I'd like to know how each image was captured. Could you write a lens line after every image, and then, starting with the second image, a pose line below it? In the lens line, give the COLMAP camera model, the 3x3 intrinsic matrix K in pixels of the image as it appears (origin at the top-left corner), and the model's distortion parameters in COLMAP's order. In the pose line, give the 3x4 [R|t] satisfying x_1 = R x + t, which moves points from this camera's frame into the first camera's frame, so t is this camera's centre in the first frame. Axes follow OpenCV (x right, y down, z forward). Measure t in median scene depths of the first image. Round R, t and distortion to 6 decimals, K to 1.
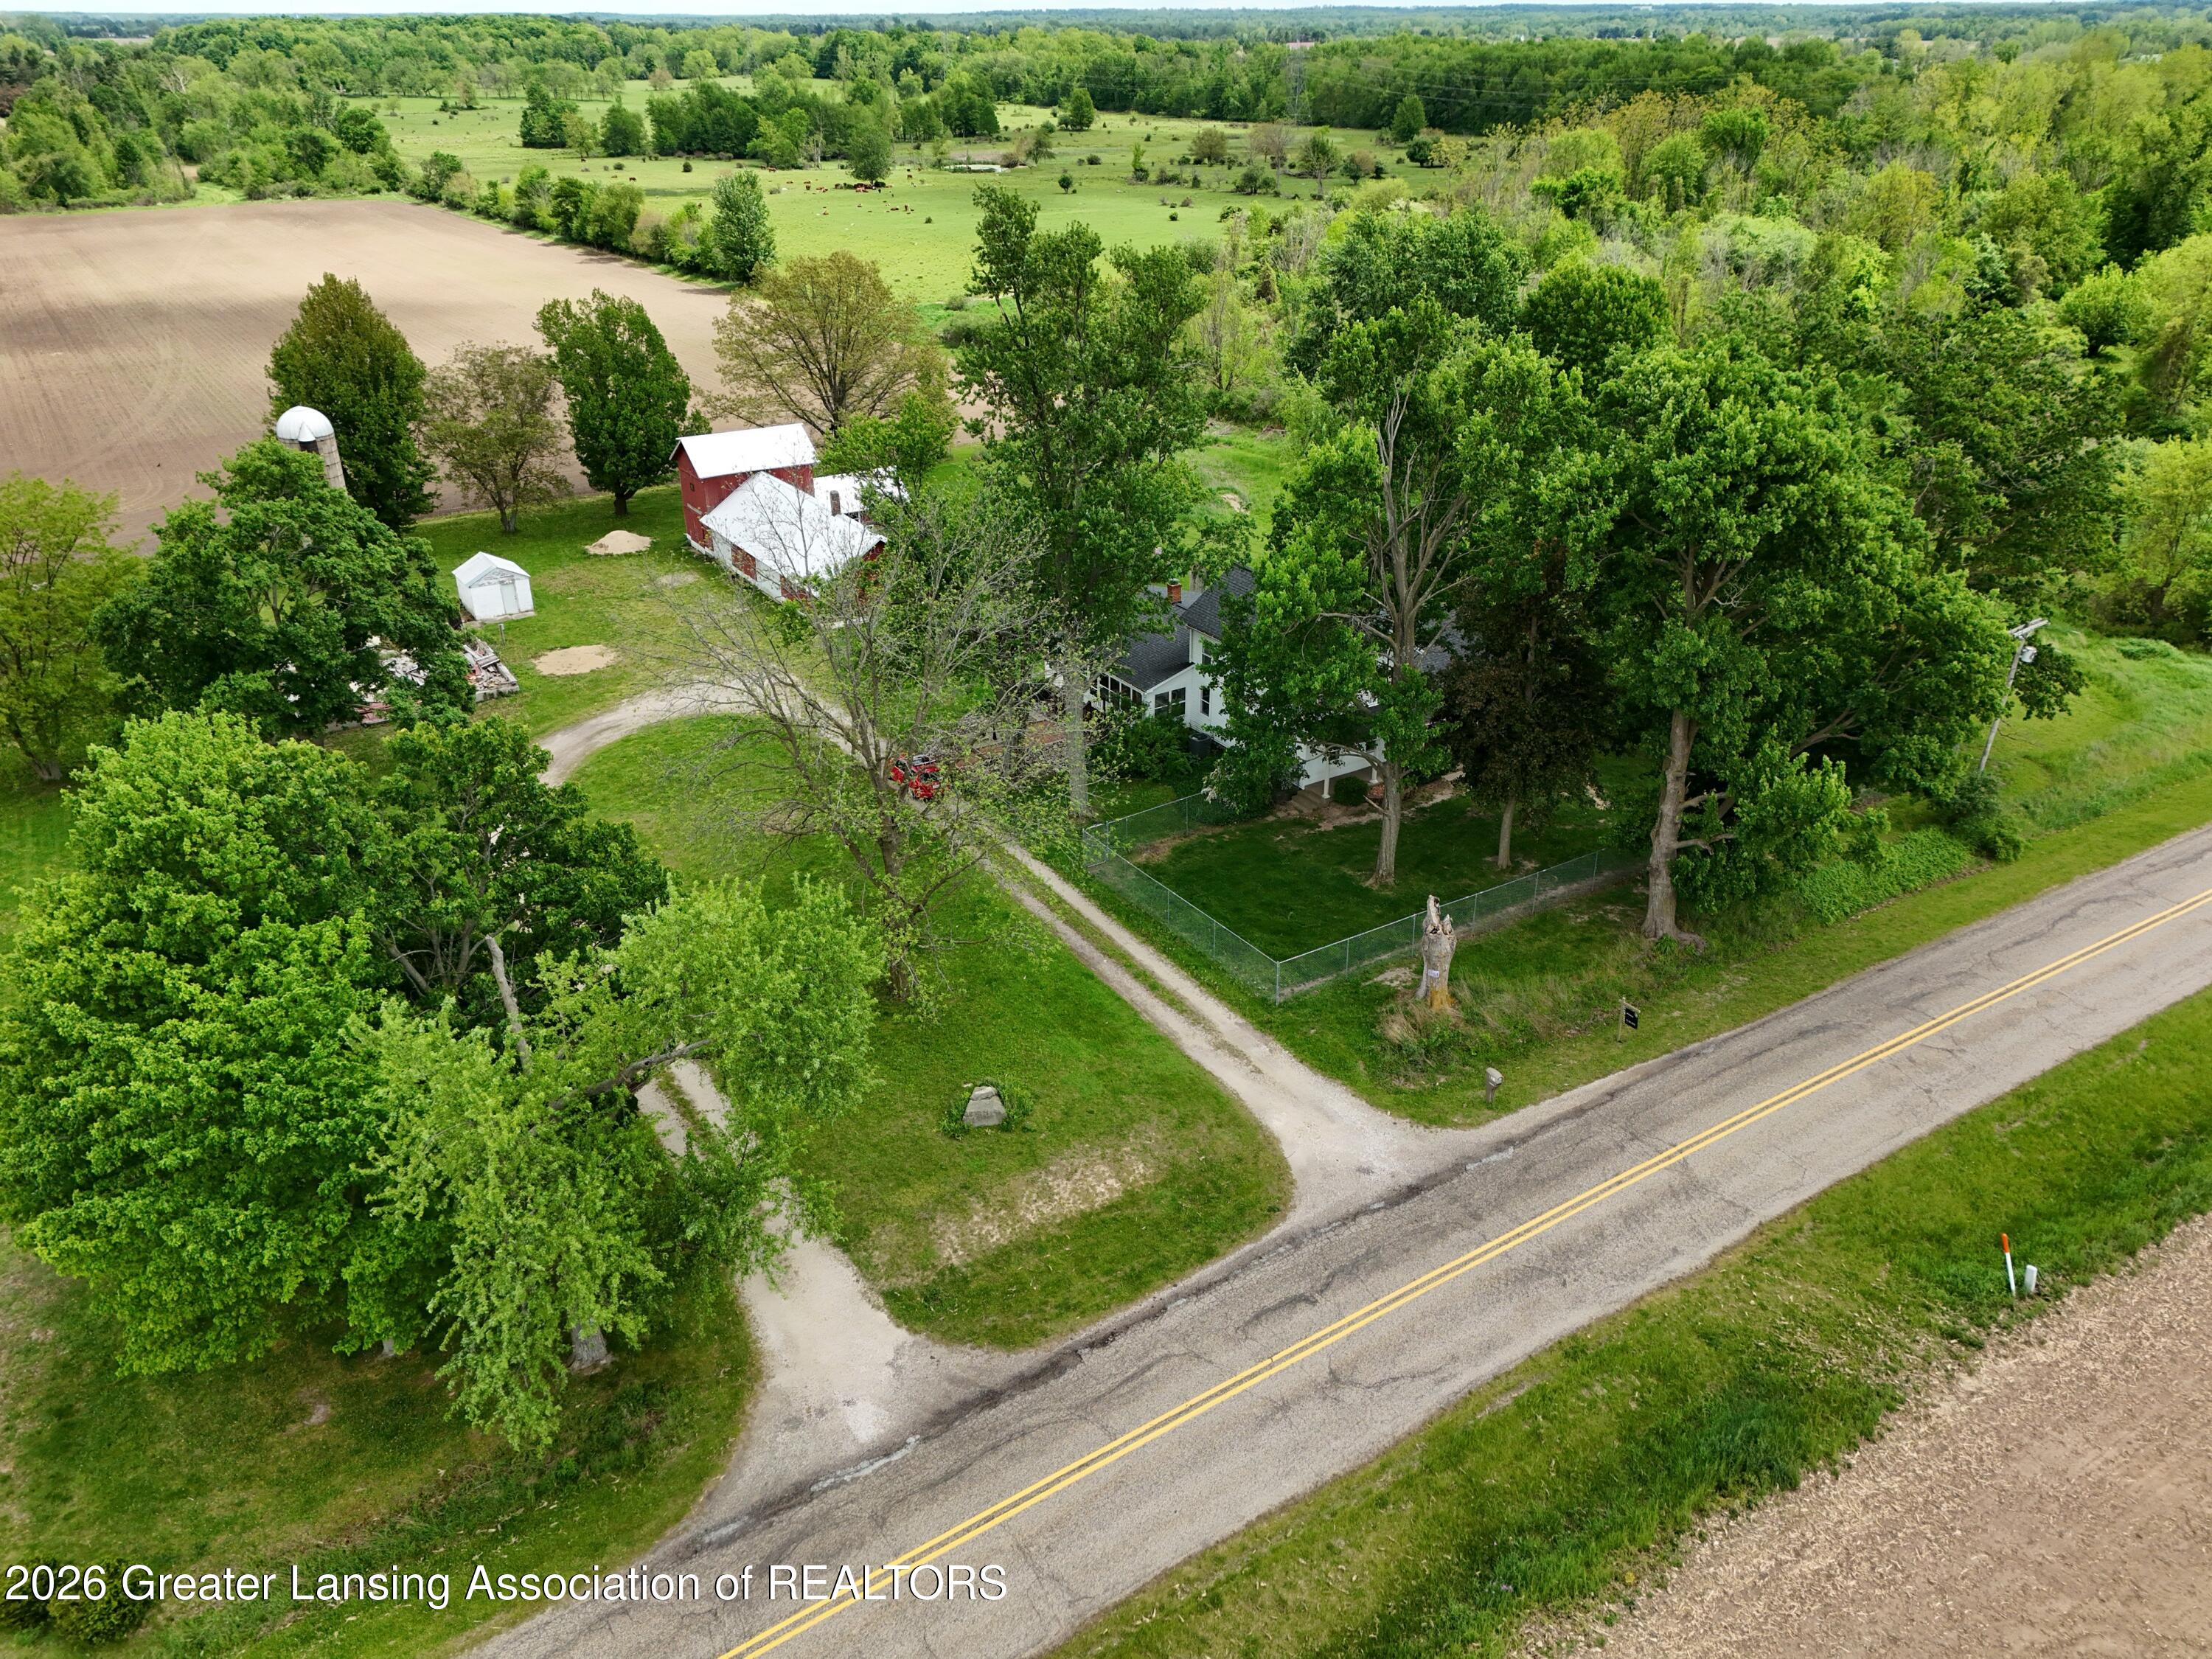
lens RADIAL K [[1620.4, 0, 1104.7], [0, 1620.4, 831.3], [0, 0, 1]] dist [0.071576, -0.059660]
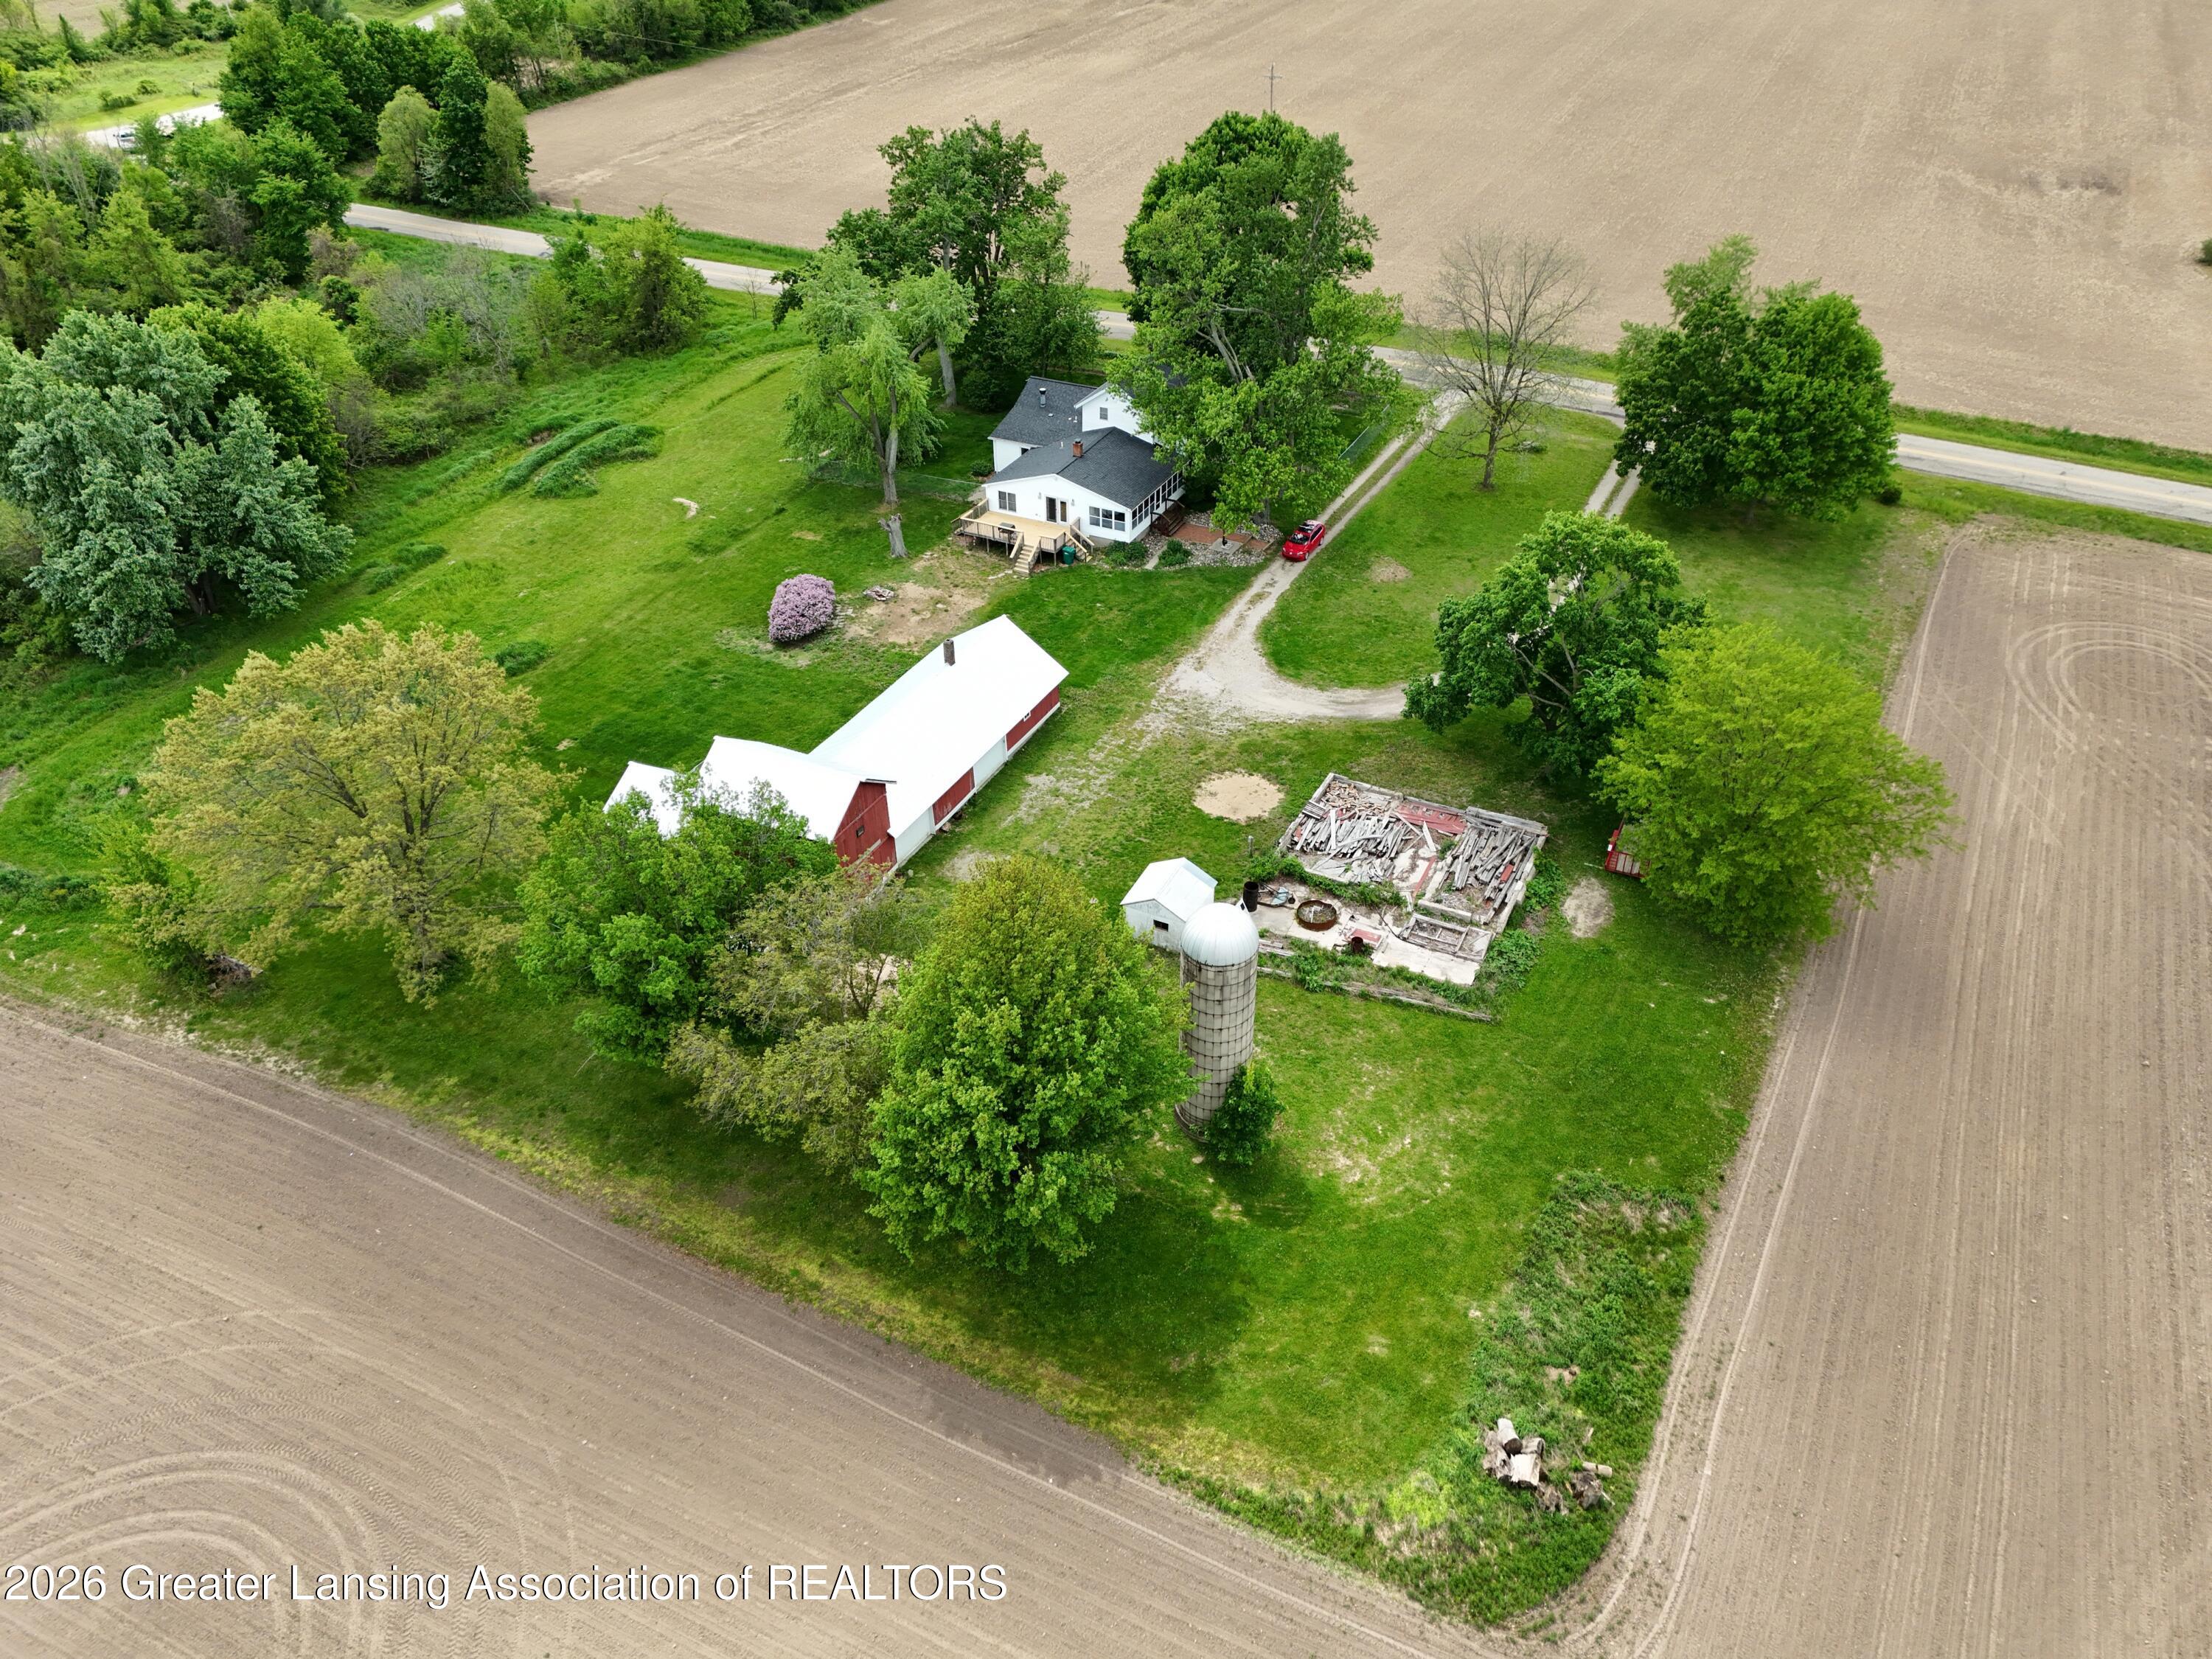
lens RADIAL K [[1620.4, 0, 1107.5], [0, 1620.4, 832.4], [0, 0, 1]] dist [0.071576, -0.059660]
pose [[-0.514091, -0.486134, 0.706672, -0.818023], [0.392712, 0.599052, 0.697792, -0.669711], [-0.762554, 0.636247, -0.117056, 0.988152]]
